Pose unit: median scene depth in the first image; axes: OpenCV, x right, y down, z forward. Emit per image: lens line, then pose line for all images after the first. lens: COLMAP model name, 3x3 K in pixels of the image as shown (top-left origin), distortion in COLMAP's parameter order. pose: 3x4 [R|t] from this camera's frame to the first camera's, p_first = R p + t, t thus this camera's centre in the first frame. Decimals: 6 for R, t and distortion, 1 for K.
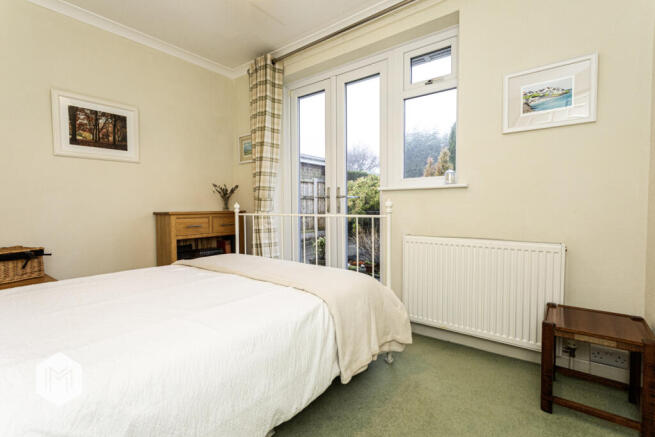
lens RADIAL K [[307.5, 0, 327.5], [0, 307.5, 218.5], [0, 0, 1]] dist [-0.000082, 0.000579]
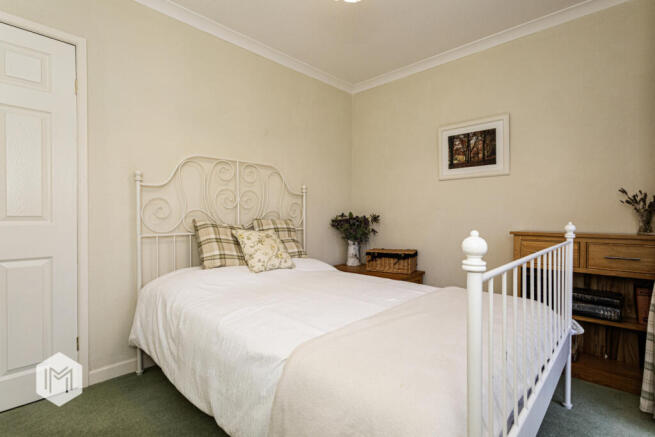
lens RADIAL K [[307.5, 0, 327.5], [0, 307.5, 218.5], [0, 0, 1]] dist [-0.000082, 0.000579]
pose [[-0.074842, 0.013313, -0.997107, 0.353896], [-0.048739, 0.998667, 0.016992, -0.047620], [0.996004, 0.049870, -0.074093, 0.603964]]
